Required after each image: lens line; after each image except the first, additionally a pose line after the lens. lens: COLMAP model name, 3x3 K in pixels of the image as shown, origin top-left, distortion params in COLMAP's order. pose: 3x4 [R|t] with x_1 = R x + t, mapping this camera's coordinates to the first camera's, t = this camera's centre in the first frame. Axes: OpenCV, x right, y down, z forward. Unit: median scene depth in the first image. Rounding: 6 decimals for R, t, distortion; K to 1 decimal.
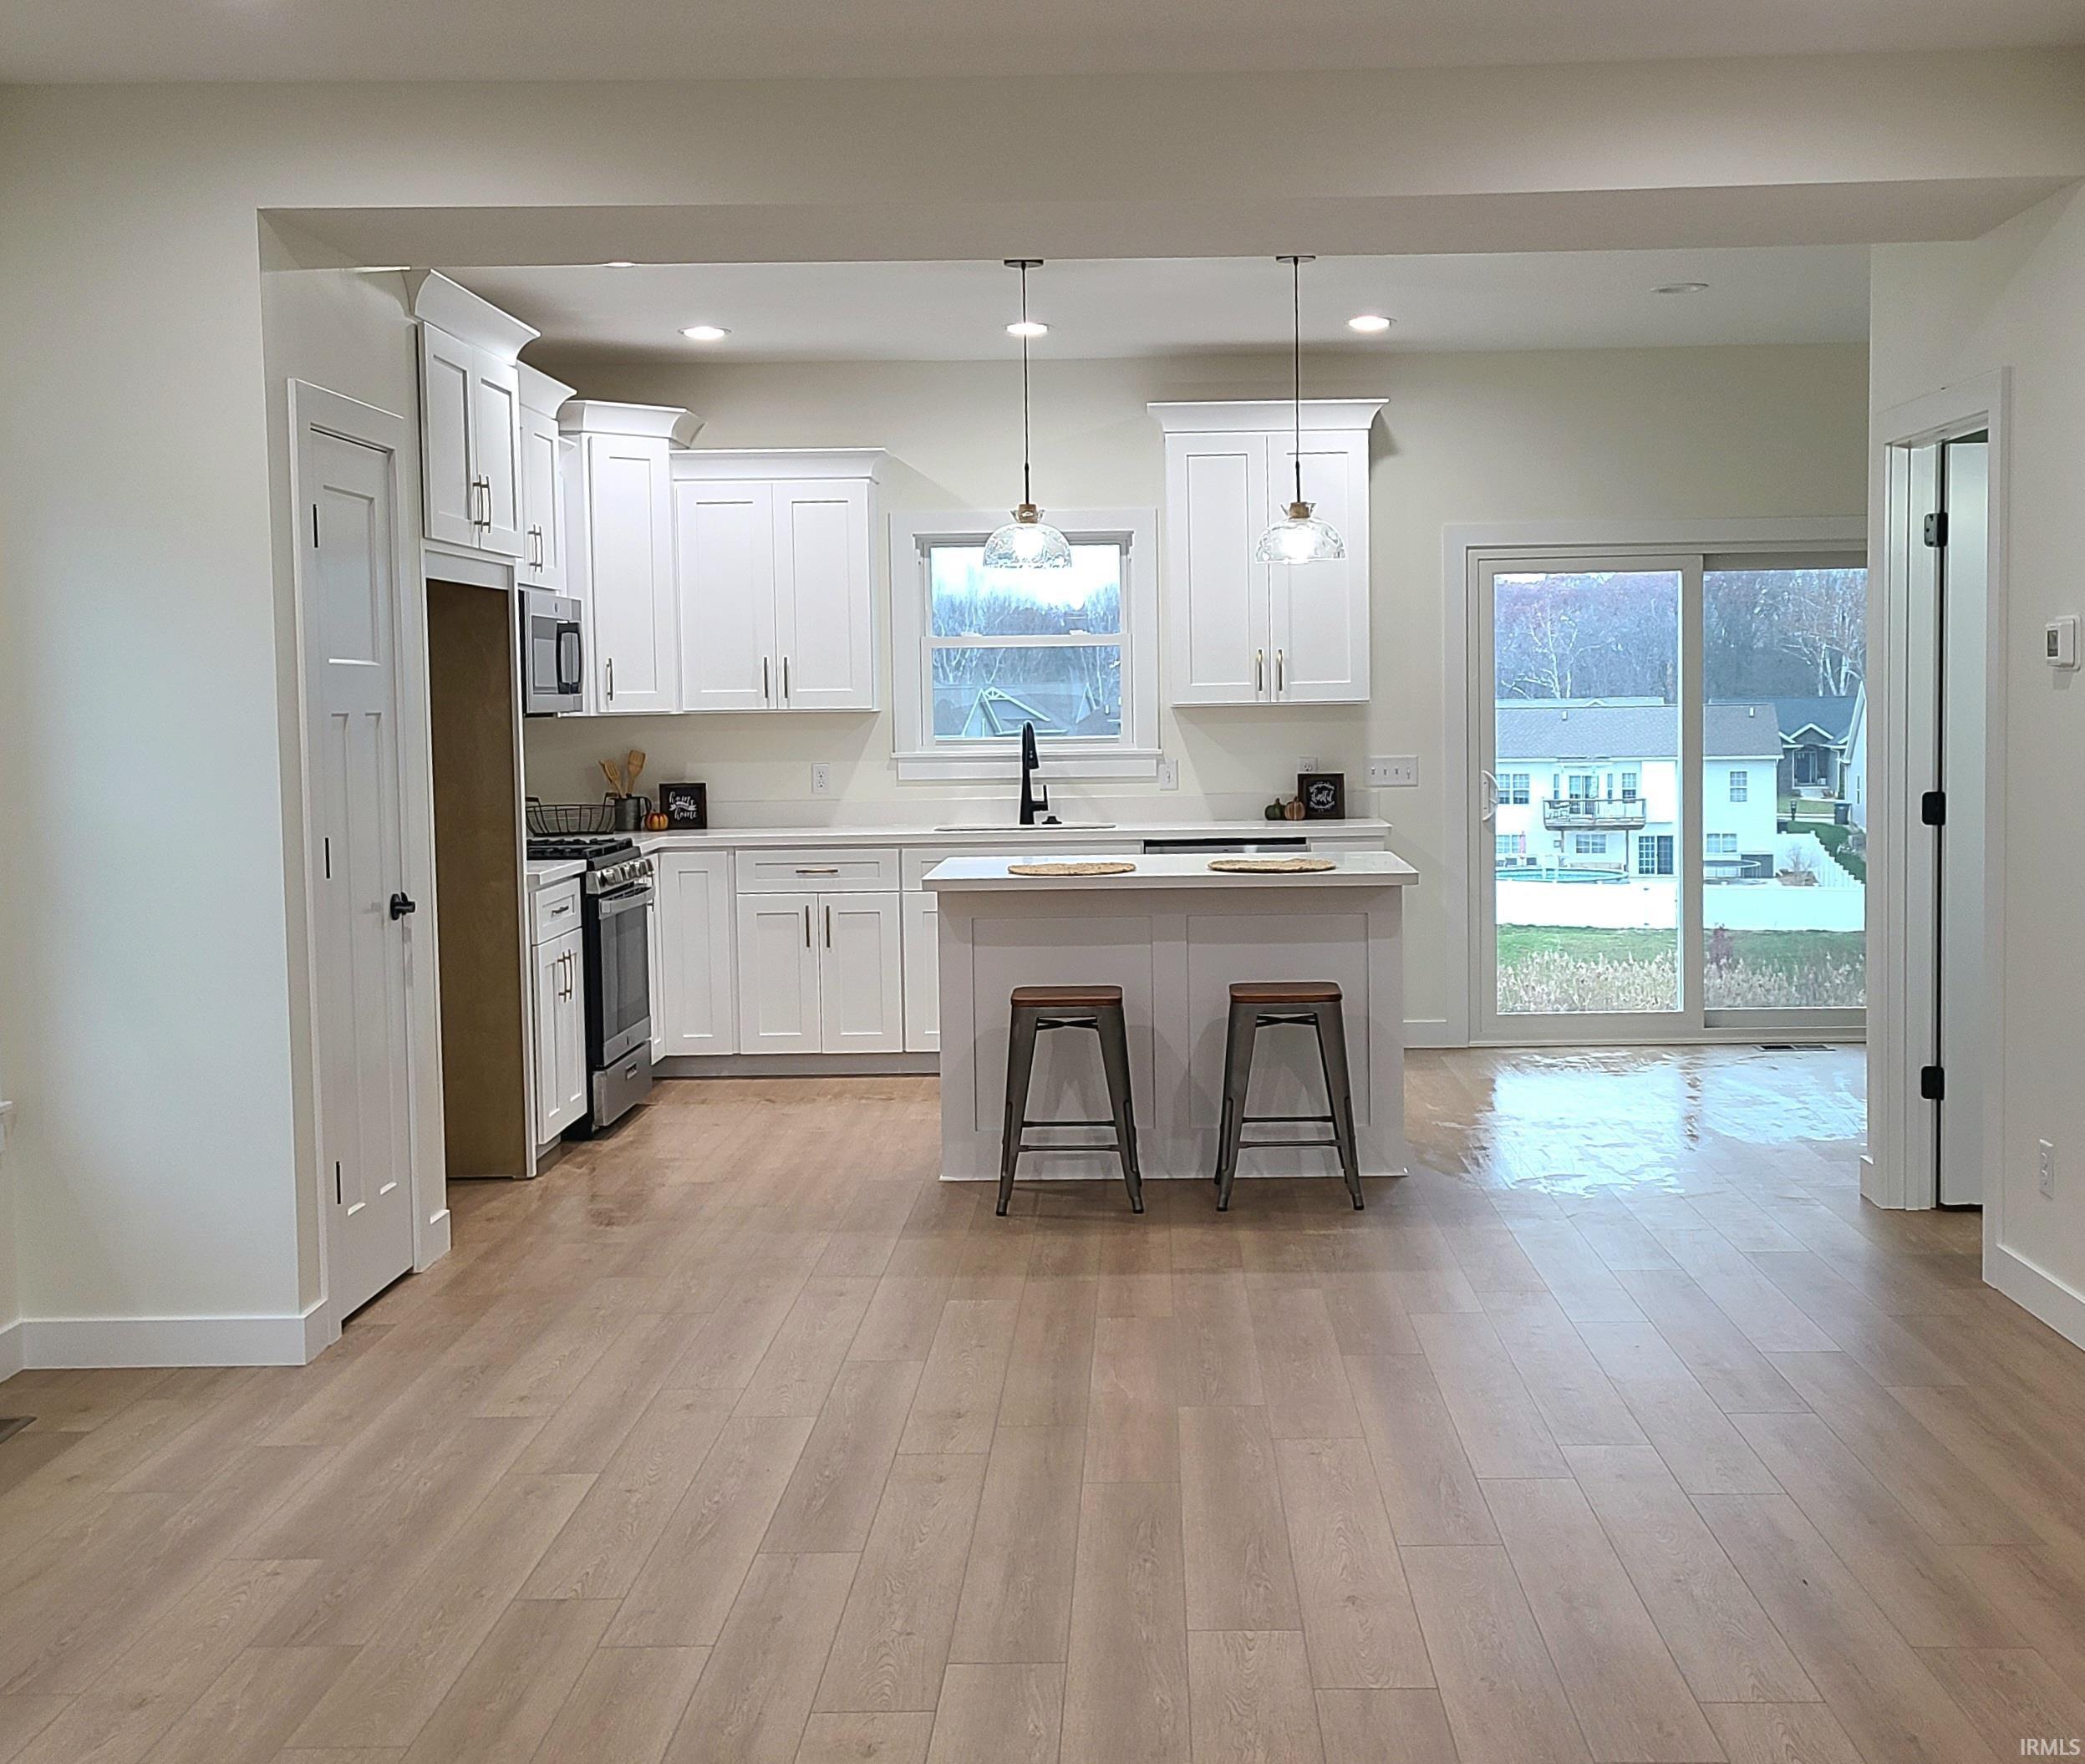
lens RADIAL K [[2498.3, 0, 1134.4], [0, 2498.3, 886.6], [0, 0, 1]] dist [0.005587, 0.007304]
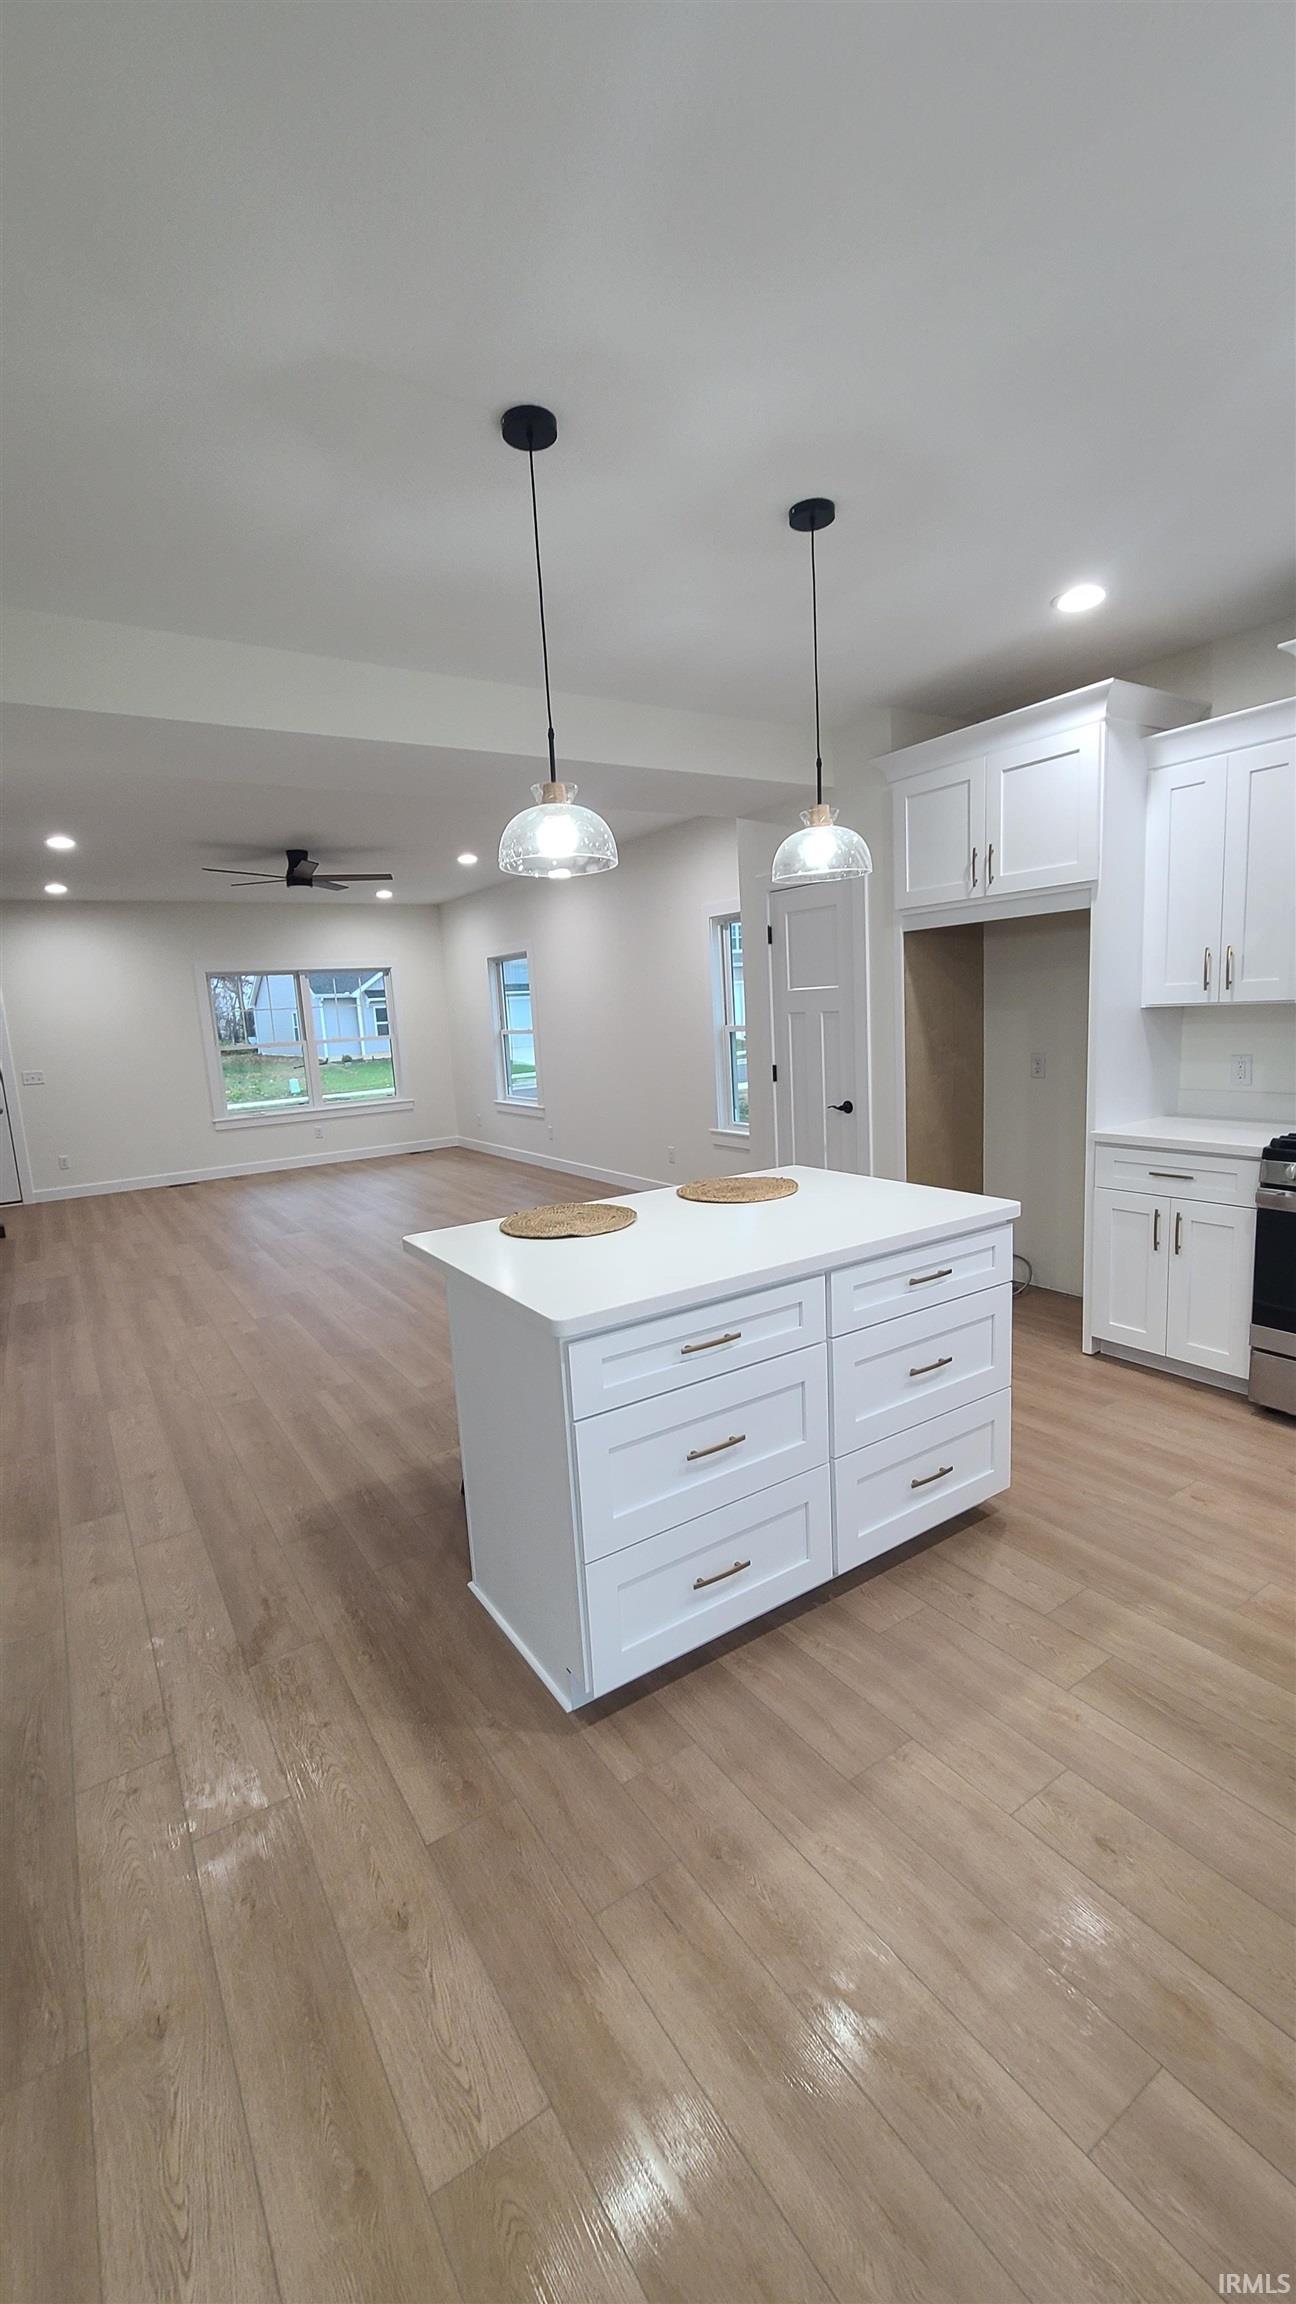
lens RADIAL K [[955.2, 0, 648.0], [0, 955.2, 1152.0], [0, 0, 1]] dist [0.010340, 0.000309]
pose [[-0.835743, 0.145562, -0.529477, 0.161882], [0.027436, 0.974091, 0.224487, -0.084510], [0.548436, 0.173087, -0.818083, 0.970050]]
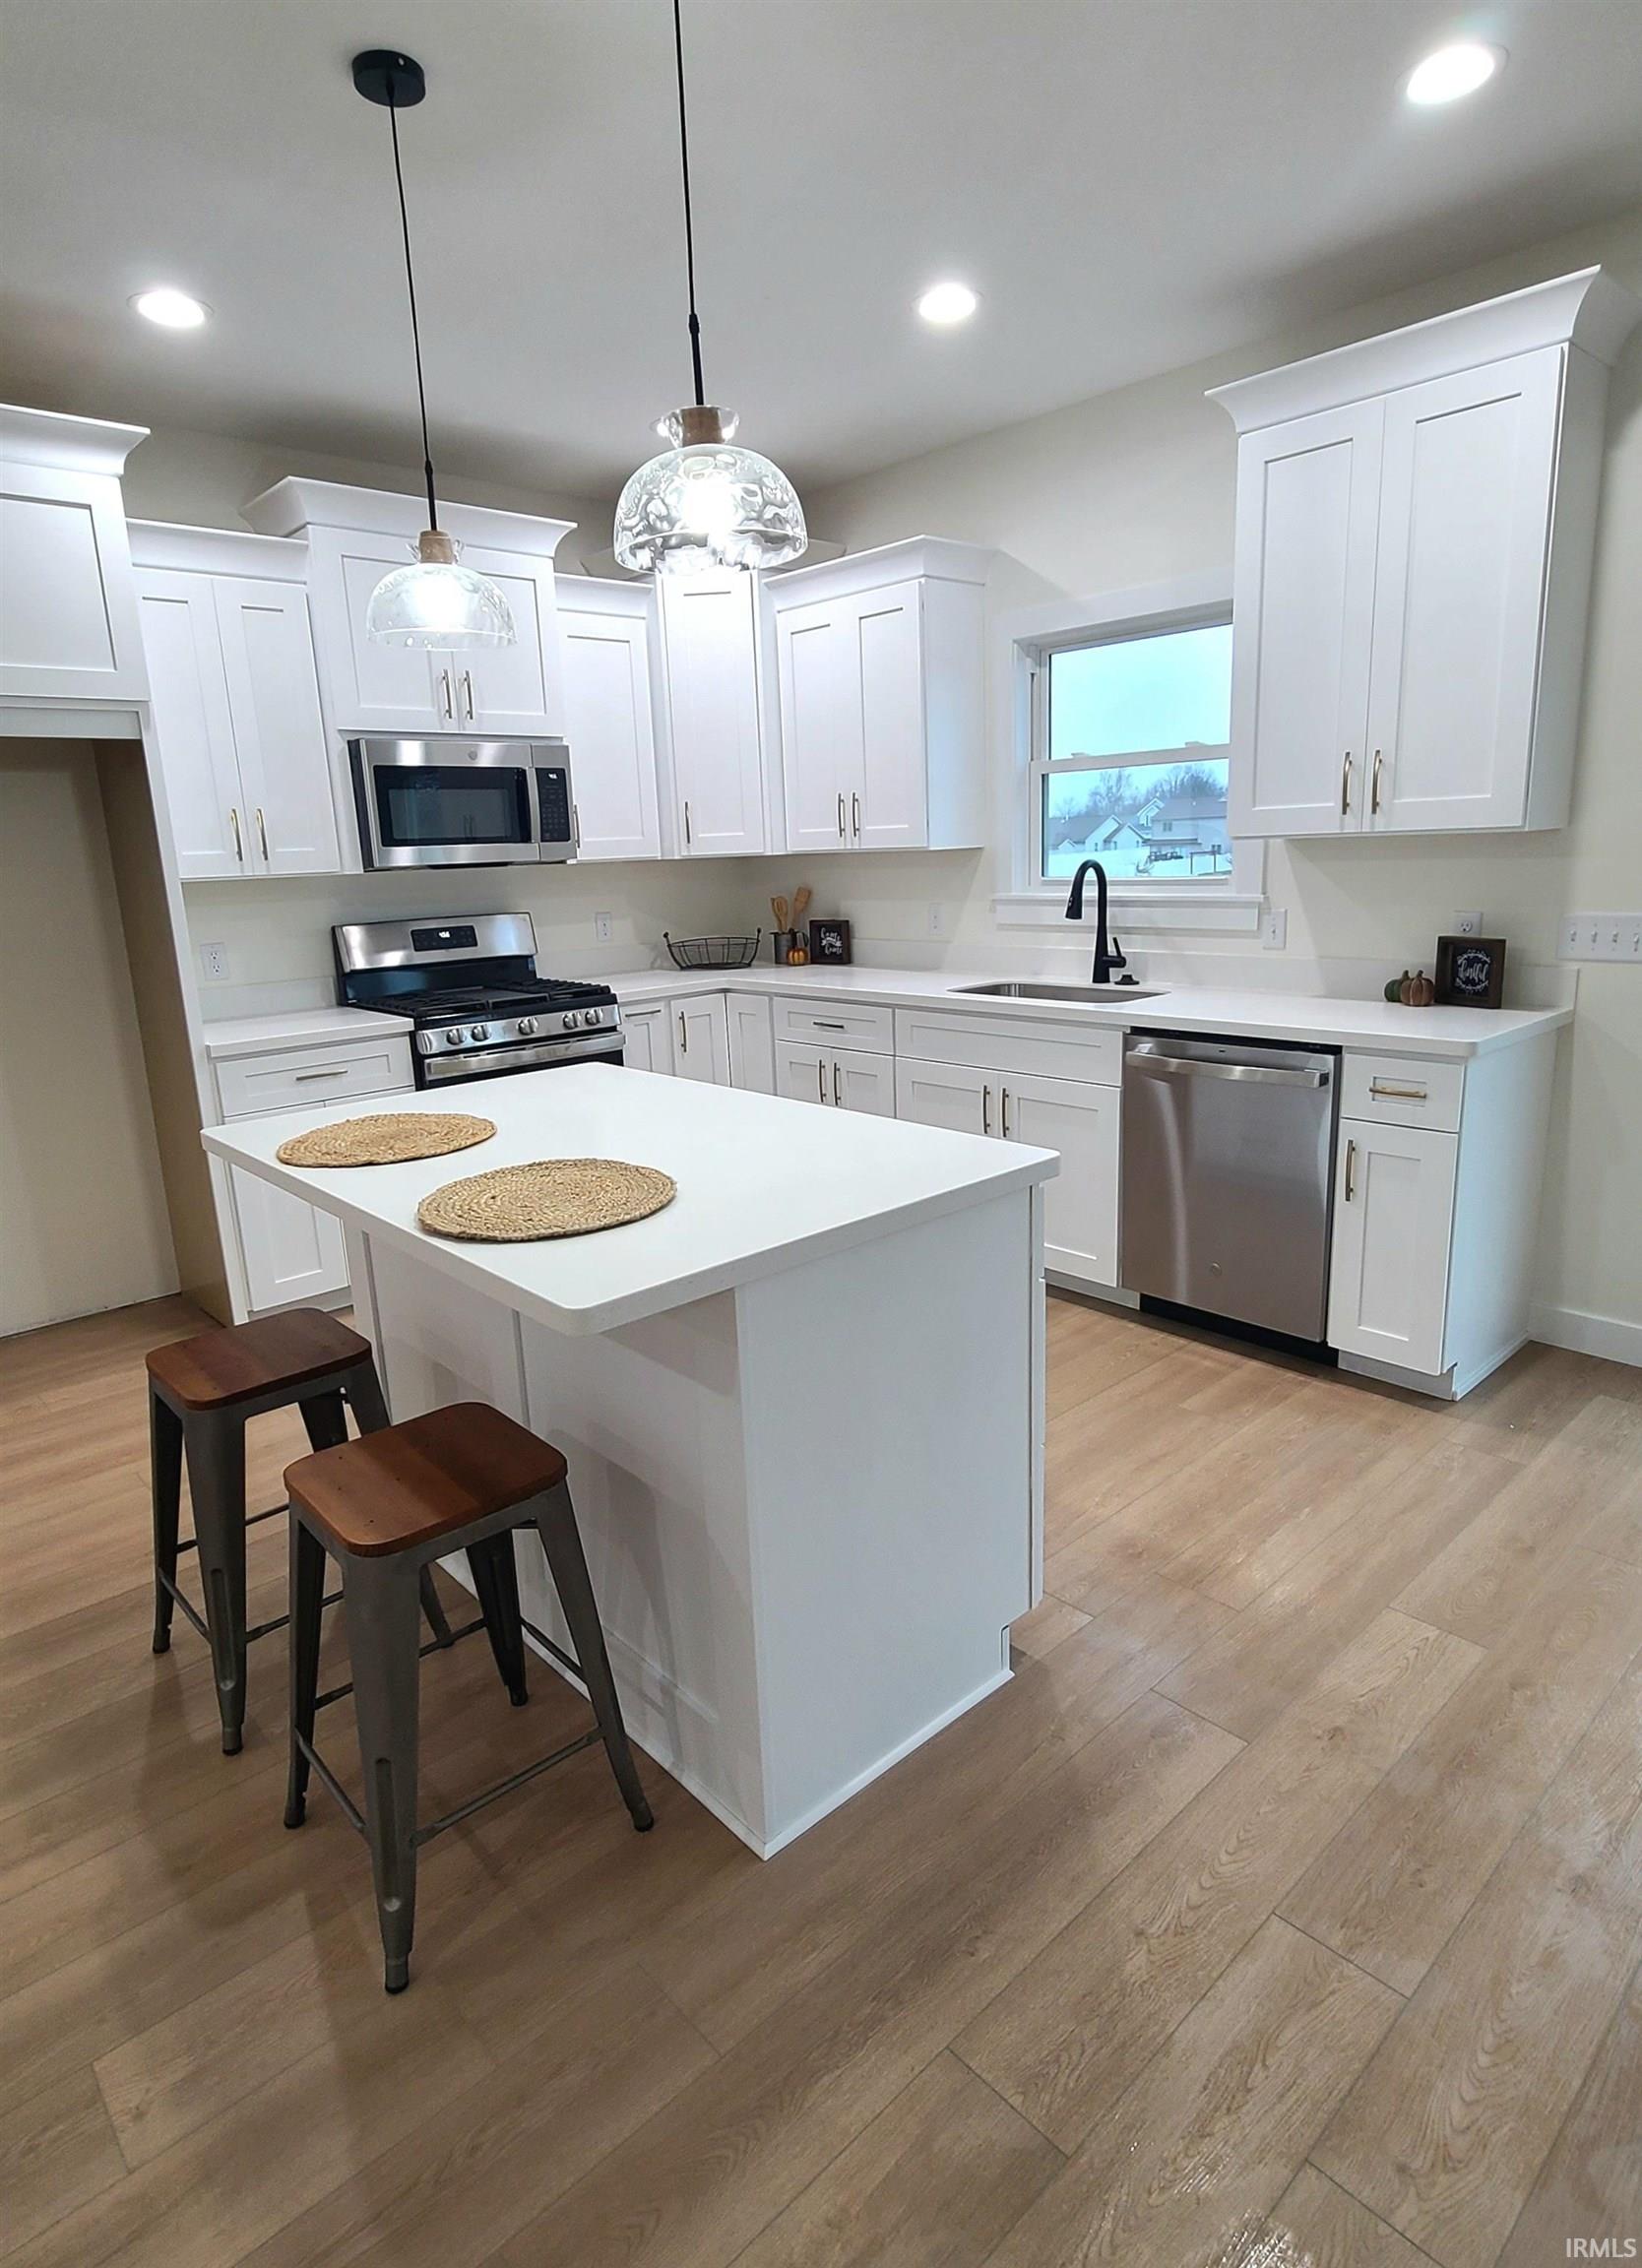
lens RADIAL K [[1218.5, 0, 821.0], [0, 1218.5, 1134.0], [0, 0, 1]] dist [-0.001558, 0.000335]
pose [[0.680013, 0.159022, -0.715747, 0.198802], [-0.027634, 0.981062, 0.191714, -0.051595], [0.732679, -0.110588, 0.671530, 0.648835]]
